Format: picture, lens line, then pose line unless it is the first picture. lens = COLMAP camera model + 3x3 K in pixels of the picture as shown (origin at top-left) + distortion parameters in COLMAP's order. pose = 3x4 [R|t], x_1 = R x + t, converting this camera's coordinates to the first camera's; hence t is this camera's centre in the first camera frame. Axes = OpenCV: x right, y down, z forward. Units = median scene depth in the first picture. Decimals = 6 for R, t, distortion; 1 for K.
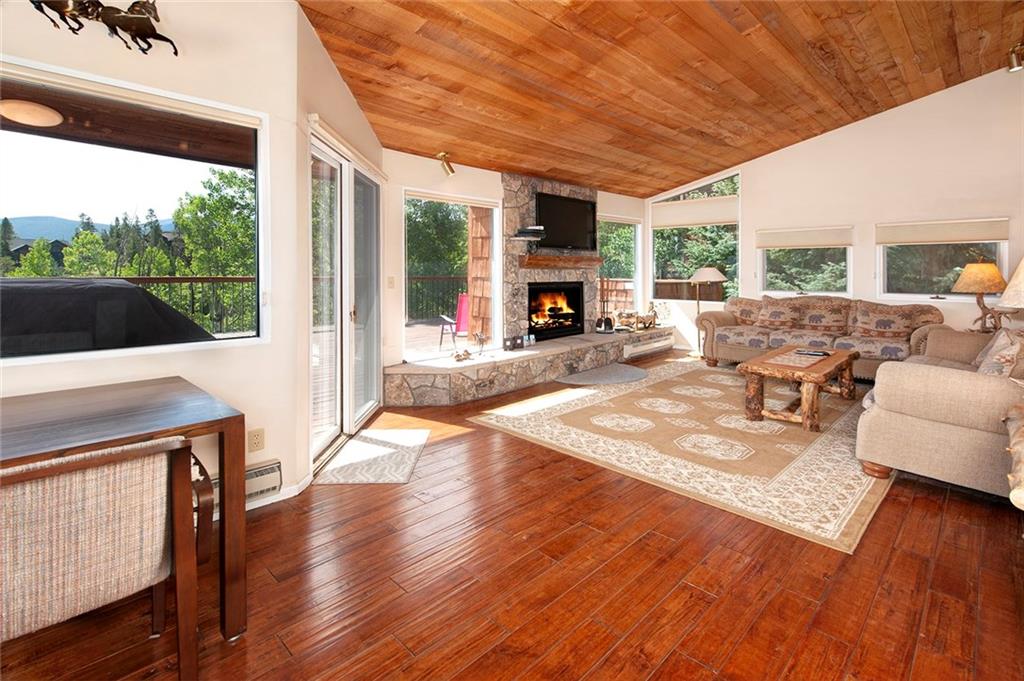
lens RADIAL K [[471.8, 0, 532.6], [0, 471.8, 269.1], [0, 0, 1]] dist [0.015282, -0.001609]
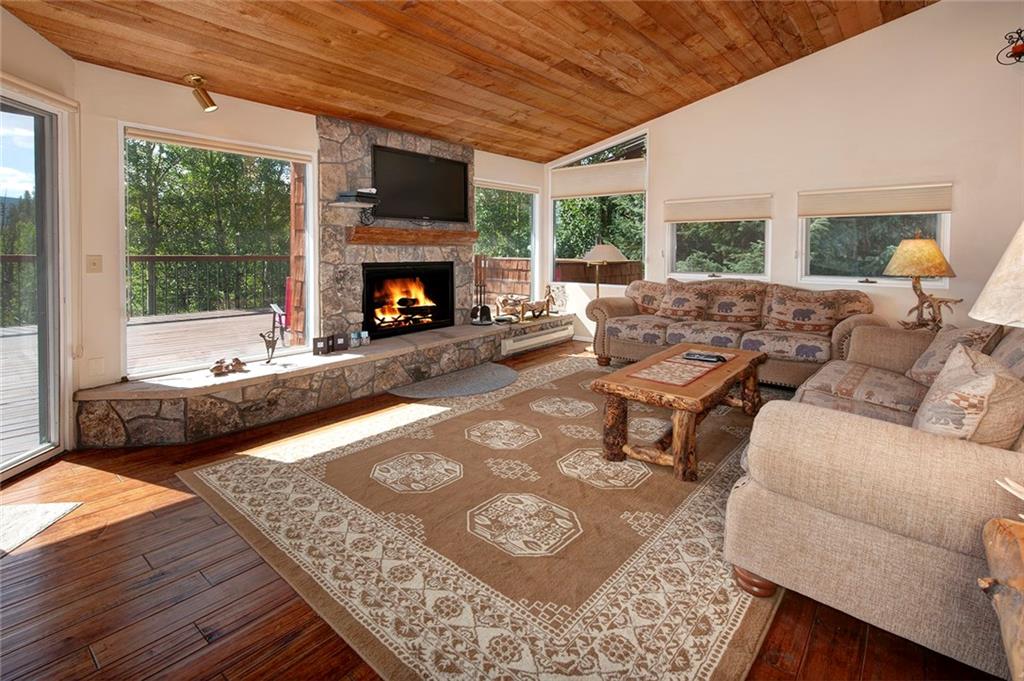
lens RADIAL K [[471.8, 0, 516.8], [0, 471.8, 260.2], [0, 0, 1]] dist [0.015282, -0.001609]
pose [[0.998062, 0.000434, 0.062221, 0.206163], [-0.002009, 0.999679, 0.025248, 0.004234], [-0.062190, -0.025324, 0.997743, 0.231630]]
